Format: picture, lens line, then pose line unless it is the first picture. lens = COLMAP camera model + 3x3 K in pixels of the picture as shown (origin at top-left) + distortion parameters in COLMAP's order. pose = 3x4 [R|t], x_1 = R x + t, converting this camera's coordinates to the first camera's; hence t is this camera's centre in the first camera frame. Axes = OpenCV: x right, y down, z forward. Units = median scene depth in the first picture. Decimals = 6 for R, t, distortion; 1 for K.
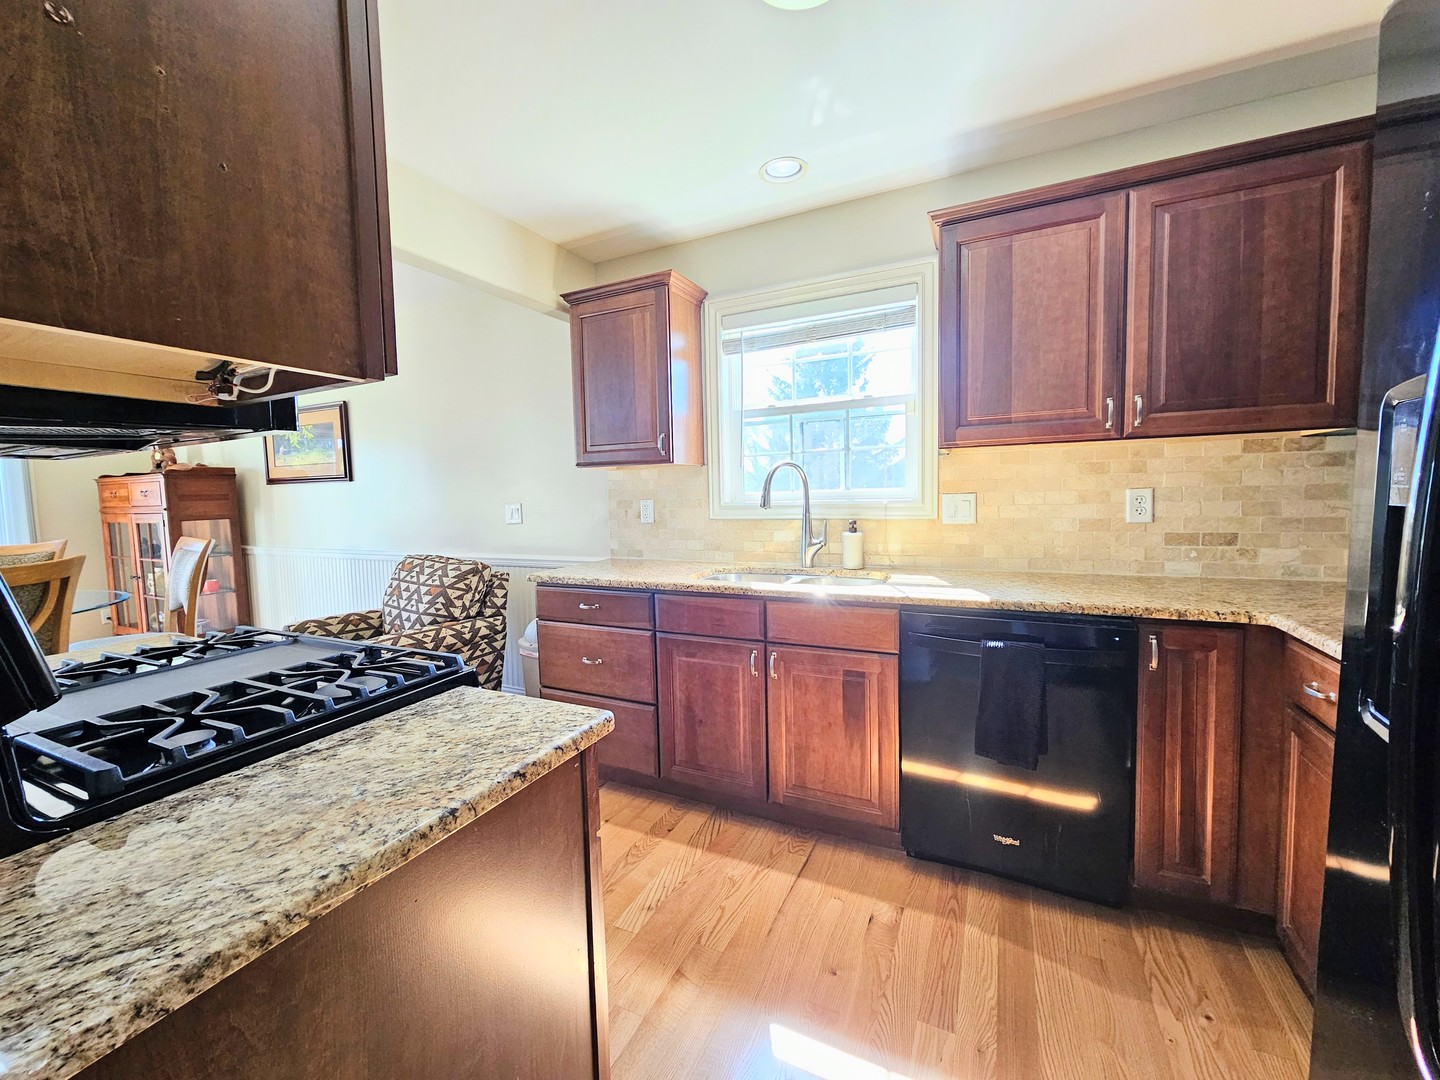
lens RADIAL K [[587.5, 0, 714.4], [0, 587.5, 533.7], [0, 0, 1]] dist [0.000215, -0.000201]
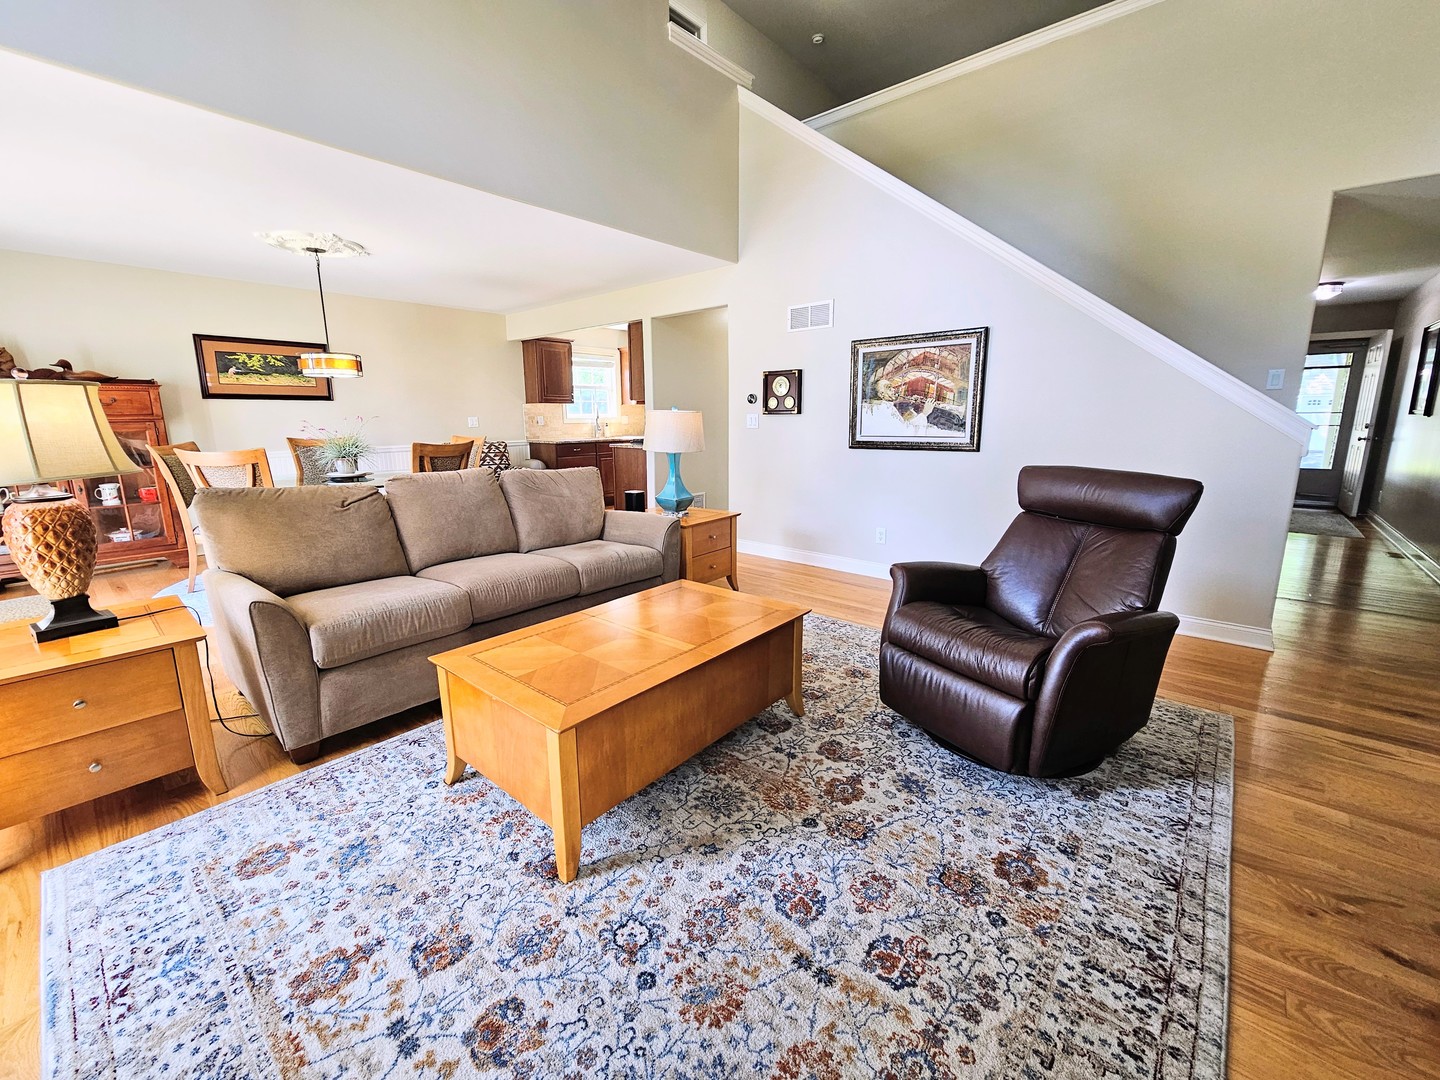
lens RADIAL K [[587.5, 0, 705.7], [0, 587.5, 529.8], [0, 0, 1]] dist [0.000215, -0.000201]
pose [[0.260236, -0.164562, 0.951418, -3.510877], [0.061393, 0.986195, 0.153784, 0.116389], [-0.963591, 0.018390, 0.266746, -0.544359]]
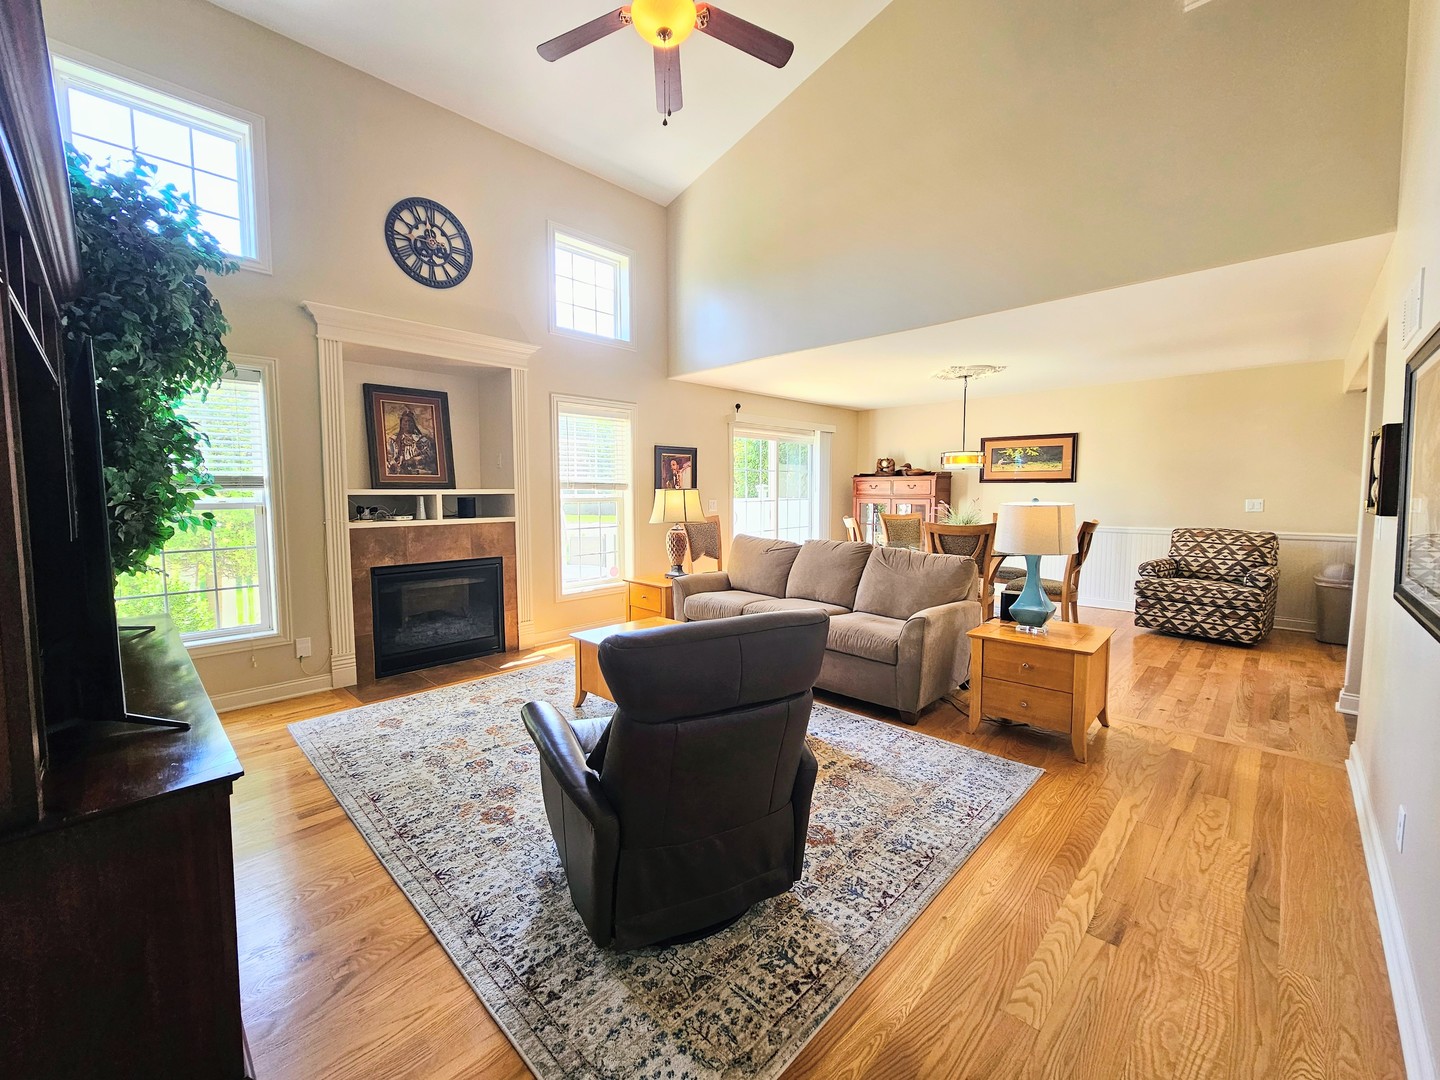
lens RADIAL K [[587.5, 0, 711.7], [0, 587.5, 531.7], [0, 0, 1]] dist [0.000215, -0.000201]
pose [[0.952251, 0.041995, -0.302414, -2.069069], [-0.037157, 0.999073, 0.021737, 0.095319], [0.303046, -0.009462, 0.952929, -1.661262]]
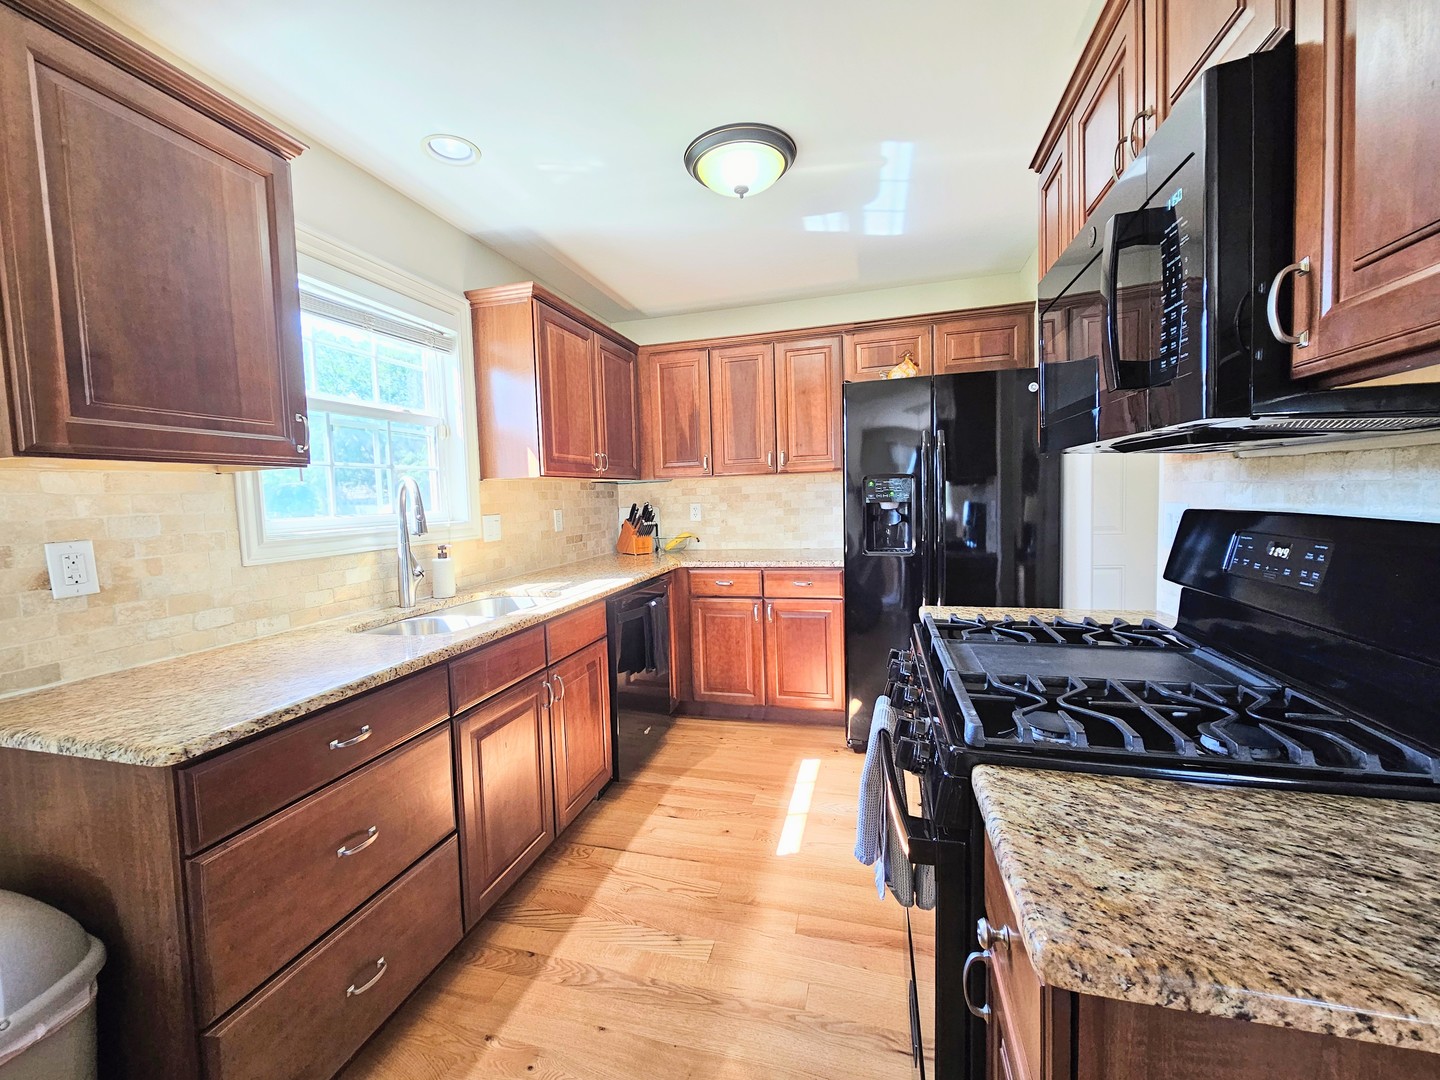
lens RADIAL K [[587.5, 0, 709.6], [0, 587.5, 532.0], [0, 0, 1]] dist [0.000215, -0.000201]
pose [[-0.178711, -0.032855, 0.983353, -0.878353], [0.100474, 0.993608, 0.051457, -0.057040], [-0.978758, 0.107998, -0.174268, 0.878301]]
